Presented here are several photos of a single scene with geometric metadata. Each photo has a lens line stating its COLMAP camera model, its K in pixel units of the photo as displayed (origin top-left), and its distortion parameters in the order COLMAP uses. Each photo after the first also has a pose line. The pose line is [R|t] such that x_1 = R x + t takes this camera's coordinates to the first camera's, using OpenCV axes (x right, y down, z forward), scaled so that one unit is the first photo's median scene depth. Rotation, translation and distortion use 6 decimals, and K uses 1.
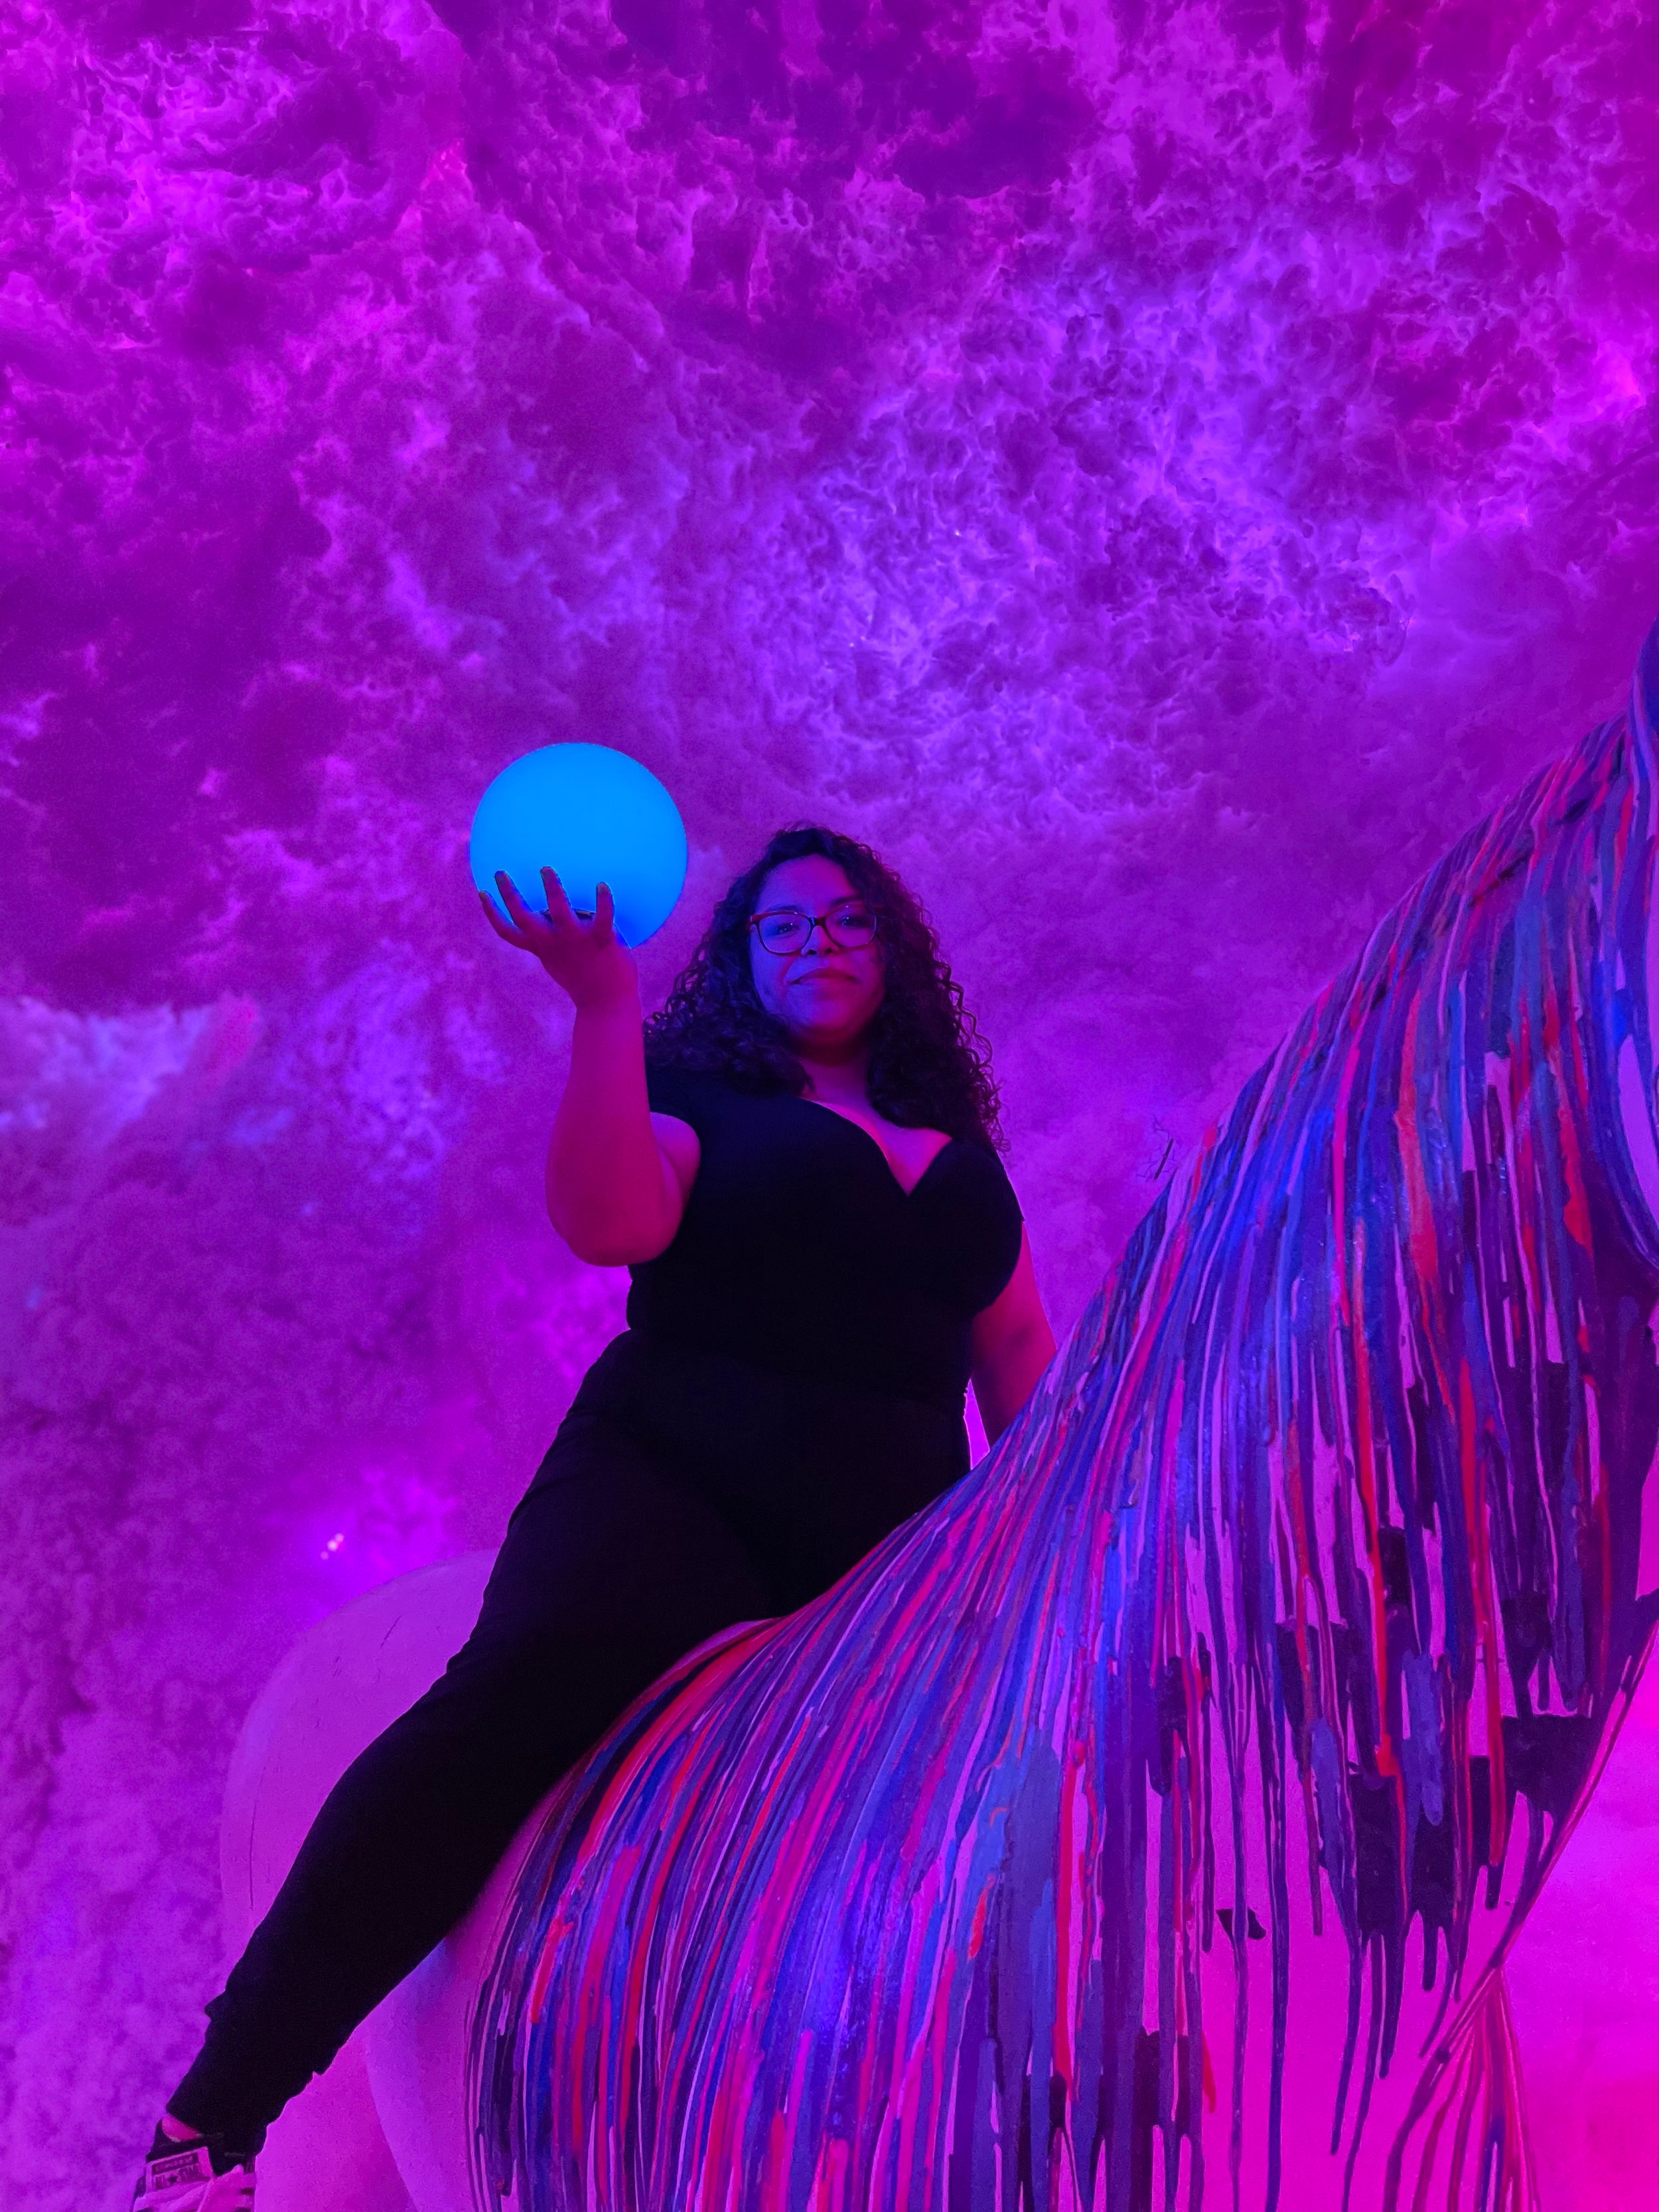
lens RADIAL K [[1628.7, 0, 837.6], [0, 1628.7, 1102.7], [0, 0, 1]] dist [0.082048, -0.114598]
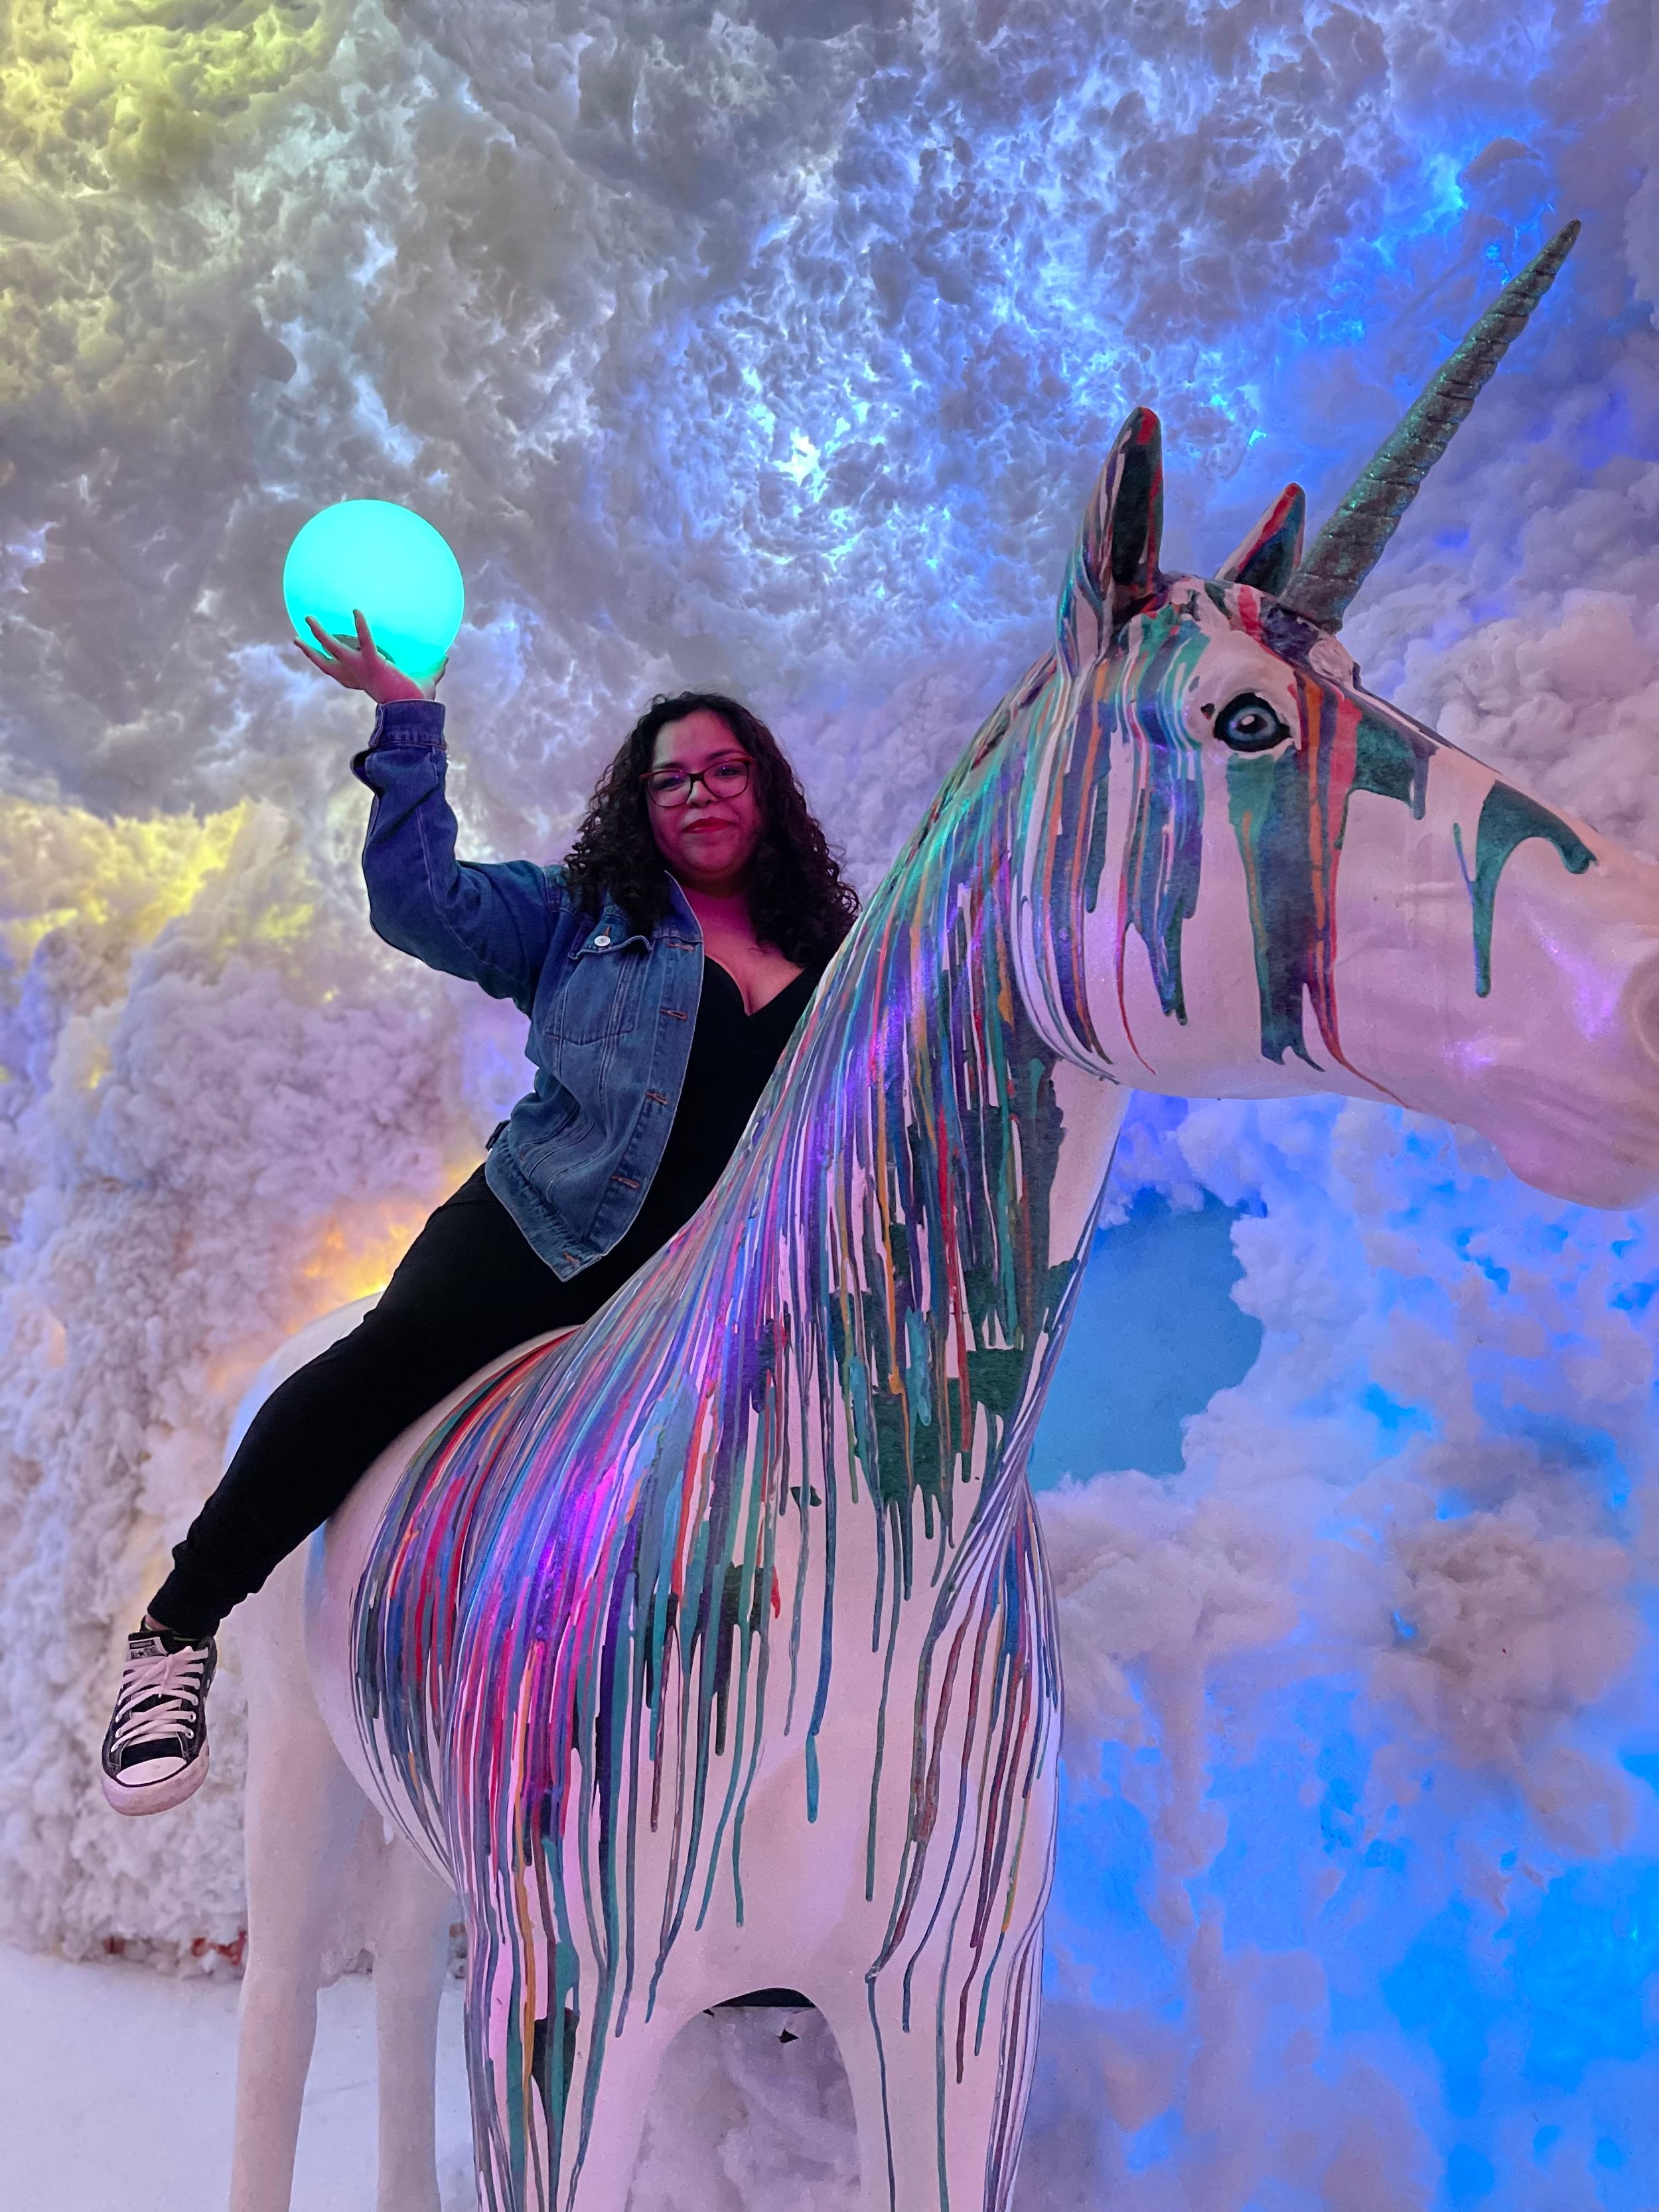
lens RADIAL K [[1628.7, 0, 837.6], [0, 1628.7, 1102.7], [0, 0, 1]] dist [0.082048, -0.114598]
pose [[0.998381, -0.010840, -0.055842, 0.137355], [0.018326, 0.990629, 0.135349, -0.013063], [0.053852, -0.136153, 0.989223, -0.138786]]
